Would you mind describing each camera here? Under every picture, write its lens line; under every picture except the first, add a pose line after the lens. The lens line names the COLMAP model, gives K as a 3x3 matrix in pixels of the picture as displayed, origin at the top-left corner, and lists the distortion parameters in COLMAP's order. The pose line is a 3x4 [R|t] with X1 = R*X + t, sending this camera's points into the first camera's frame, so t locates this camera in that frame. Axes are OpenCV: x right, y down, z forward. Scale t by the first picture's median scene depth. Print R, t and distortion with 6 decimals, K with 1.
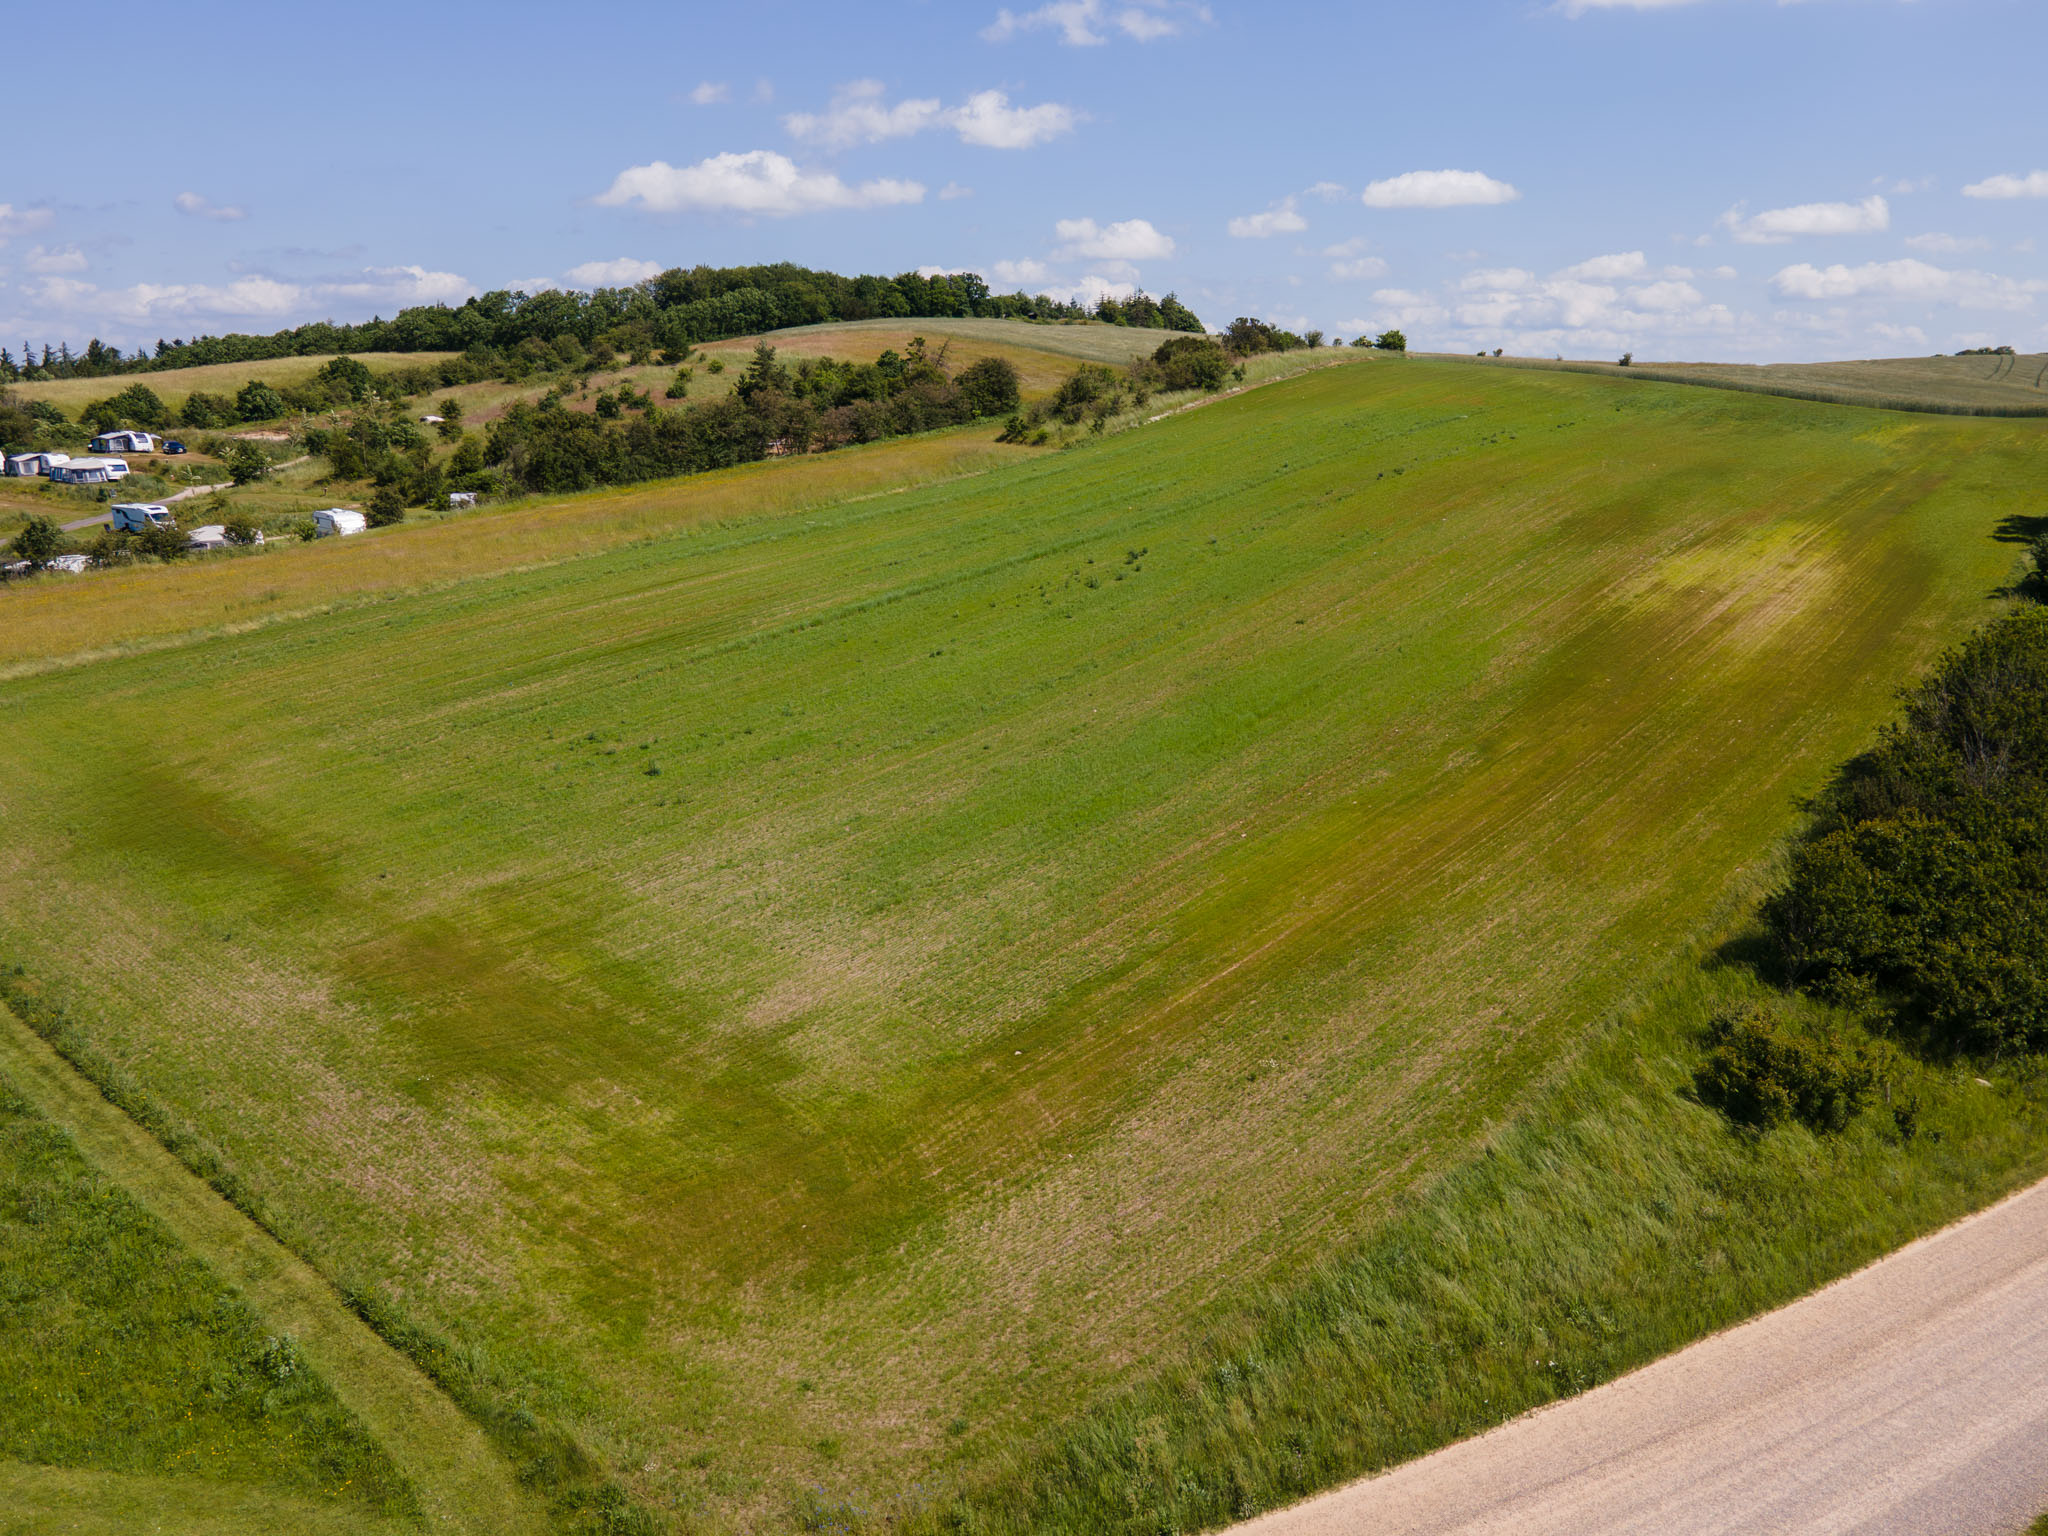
lens RADIAL K [[1444.3, 0, 1024.0], [0, 1444.3, 768.0], [0, 0, 1]] dist [0.039276, 0.001997]
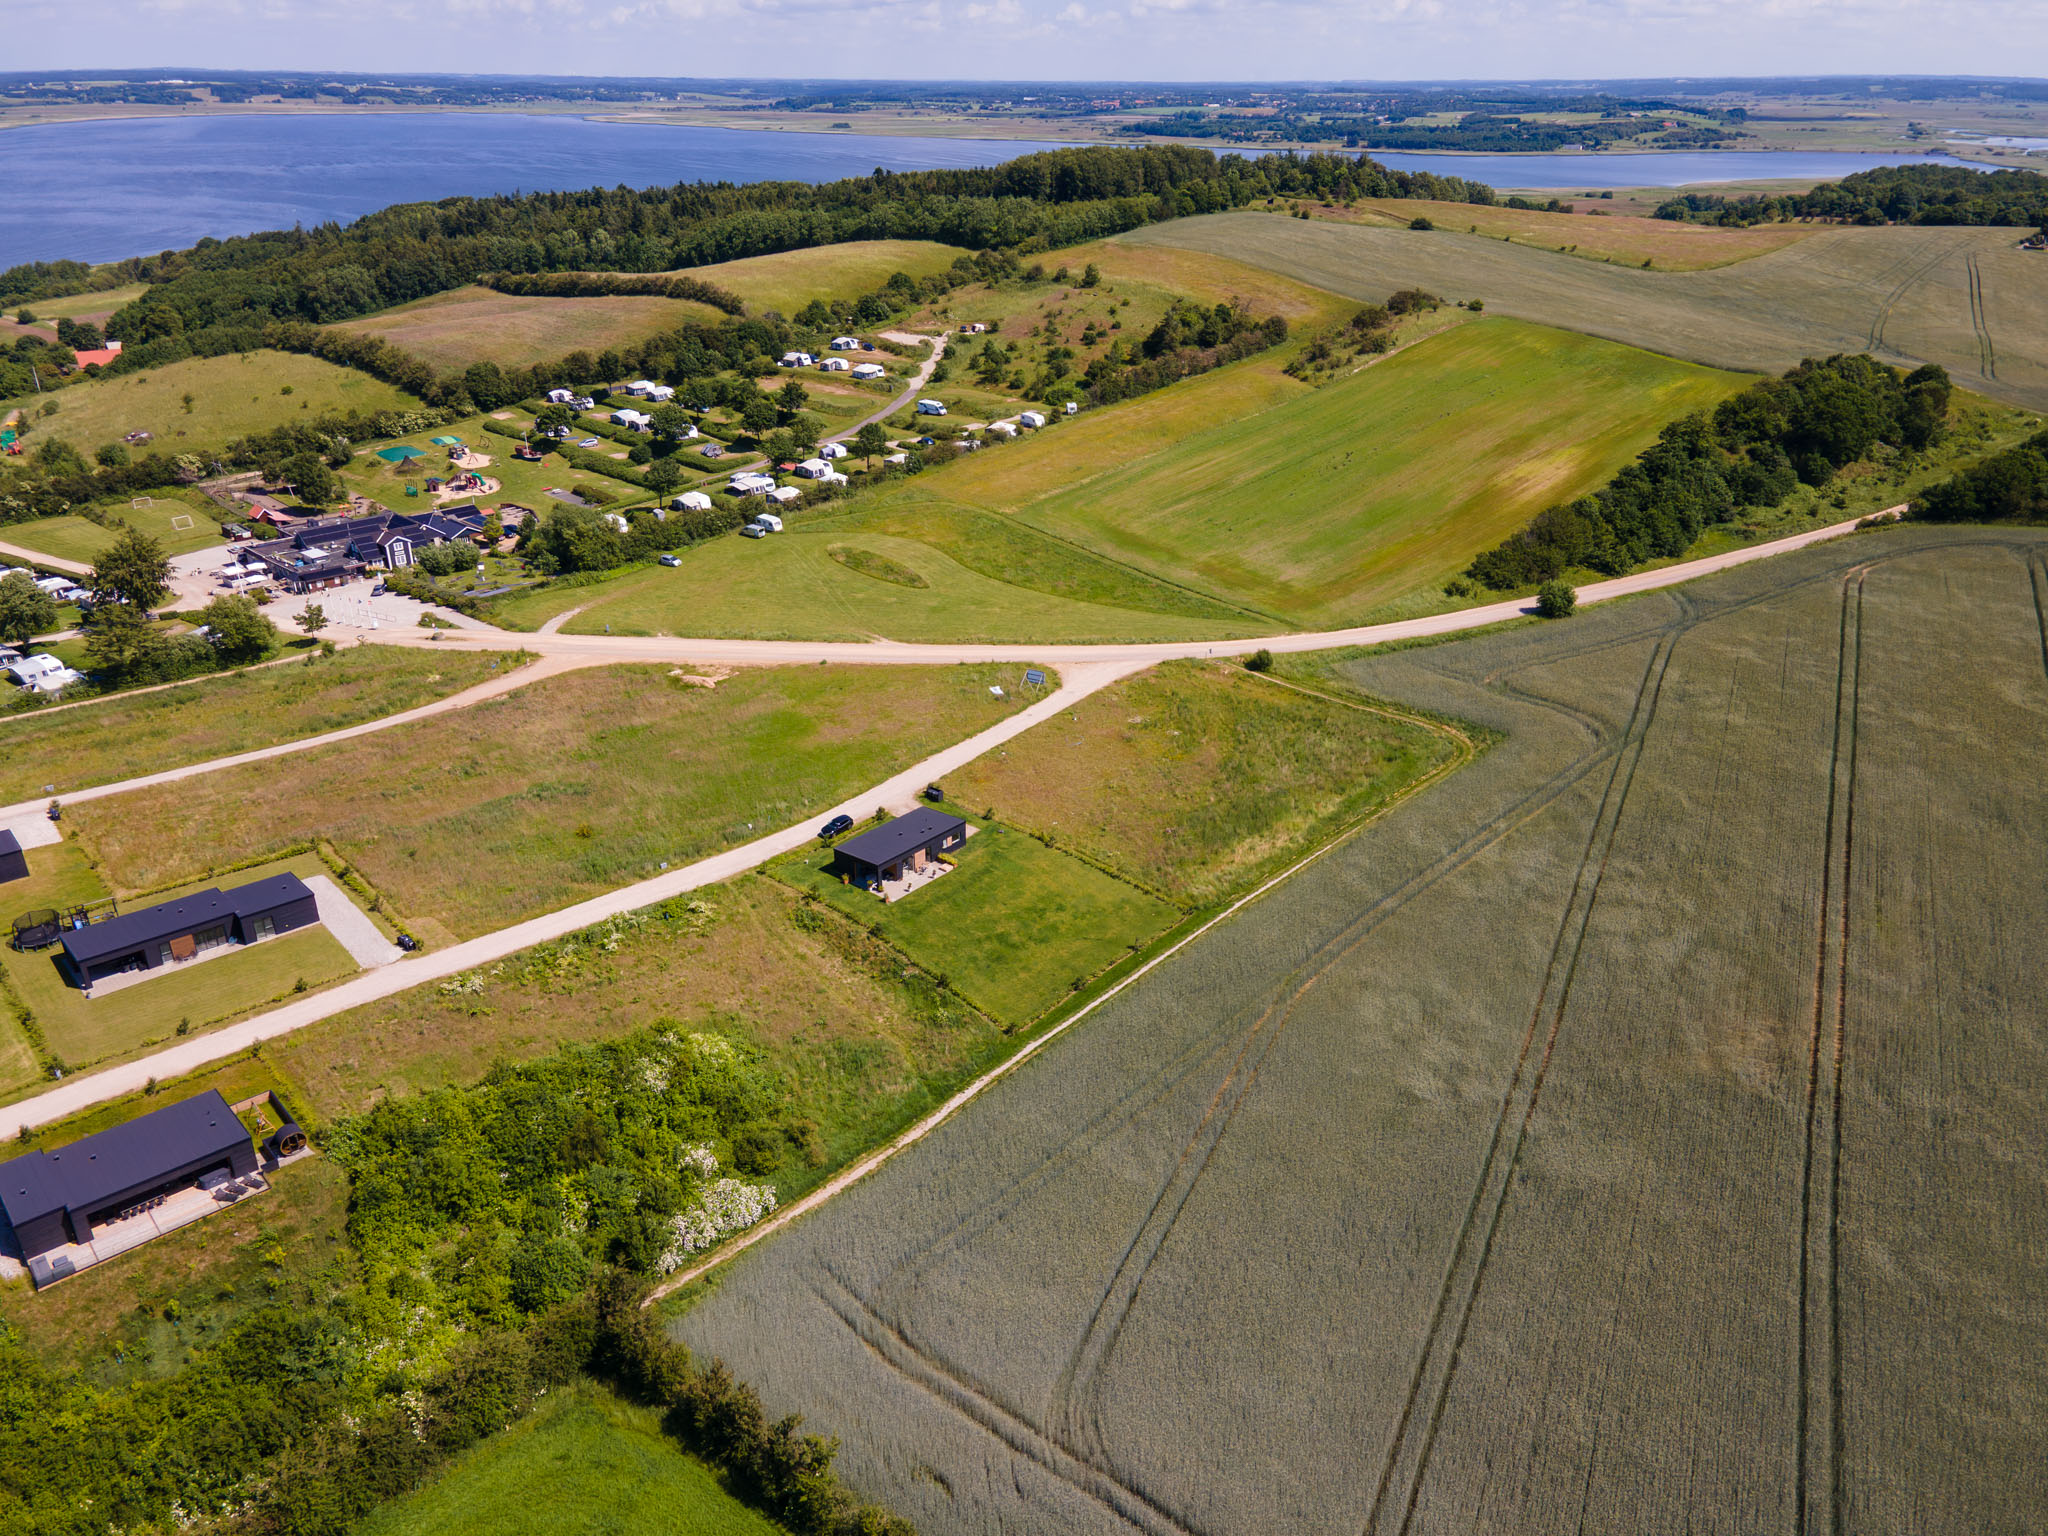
lens RADIAL K [[1444.3, 0, 1024.0], [0, 1444.3, 768.0], [0, 0, 1]] dist [0.039276, 0.001997]
pose [[0.994600, 0.041066, -0.095312, -0.278706], [-0.021721, 0.980412, 0.195754, -0.083528], [0.101484, -0.192627, 0.976010, -2.121730]]
